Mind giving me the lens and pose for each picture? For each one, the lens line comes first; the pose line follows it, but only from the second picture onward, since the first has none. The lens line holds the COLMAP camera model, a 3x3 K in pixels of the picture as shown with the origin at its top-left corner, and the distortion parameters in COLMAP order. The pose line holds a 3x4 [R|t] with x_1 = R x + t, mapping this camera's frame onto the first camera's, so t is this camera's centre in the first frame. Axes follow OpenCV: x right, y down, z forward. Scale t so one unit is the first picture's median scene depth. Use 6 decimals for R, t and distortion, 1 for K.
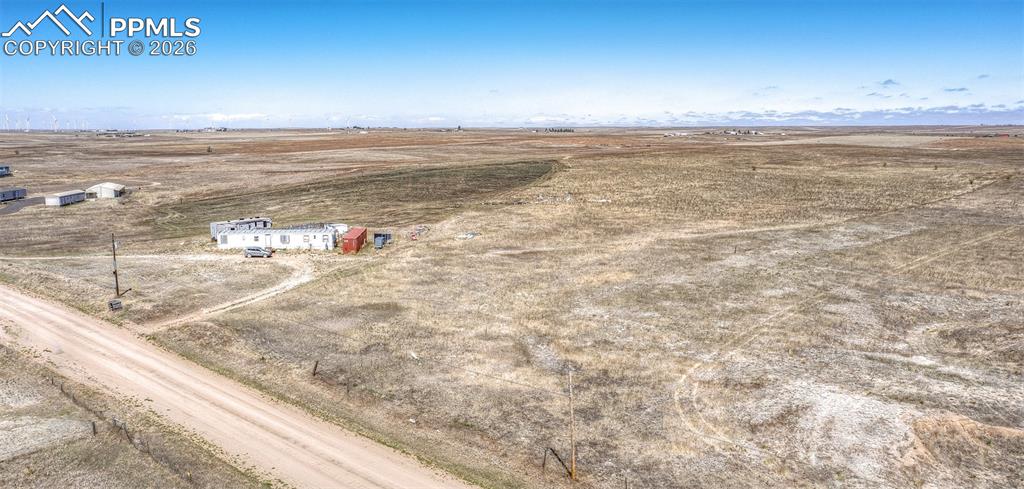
lens RADIAL K [[804.5, 0, 512.9], [0, 804.5, 243.8], [0, 0, 1]] dist [-0.010198, -0.000640]
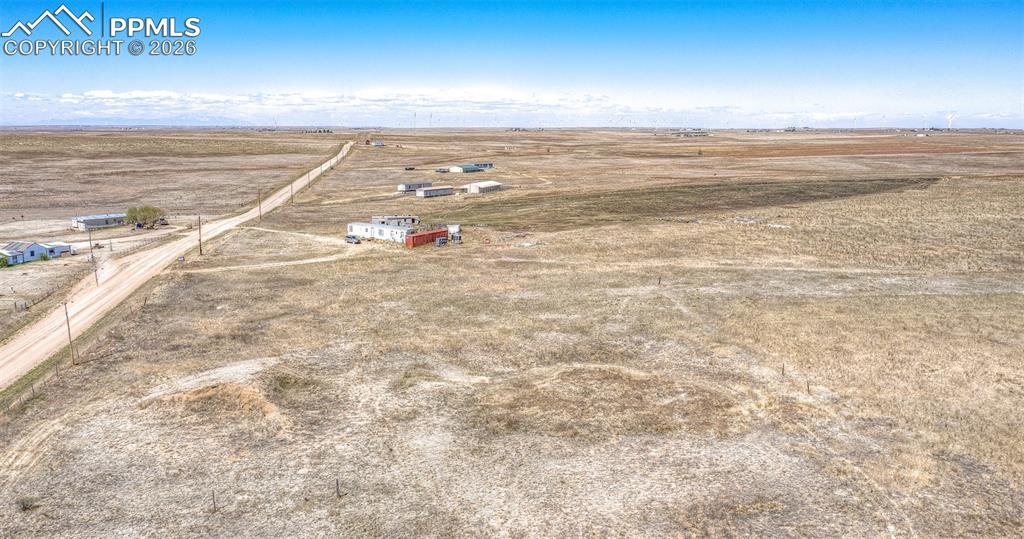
lens RADIAL K [[807.9, 0, 512.7], [0, 807.9, 268.9], [0, 0, 1]] dist [-0.009042, 0.006717]
pose [[0.762109, 0.116648, -0.636854, 0.406933], [-0.096811, 0.993109, 0.066048, -0.029694], [0.640170, 0.011319, 0.768150, 0.047048]]
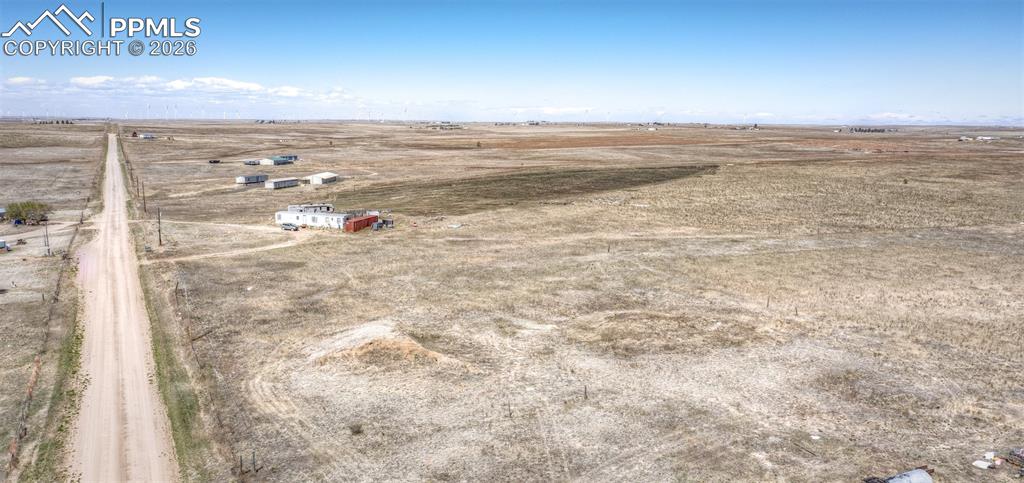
lens RADIAL K [[804.5, 0, 509.9], [0, 804.5, 242.9], [0, 0, 1]] dist [-0.010198, -0.000640]
pose [[0.922773, 0.069888, -0.378954, 0.312996], [-0.067781, 0.997521, 0.018915, -0.007816], [0.379337, 0.008232, 0.925222, -0.107936]]
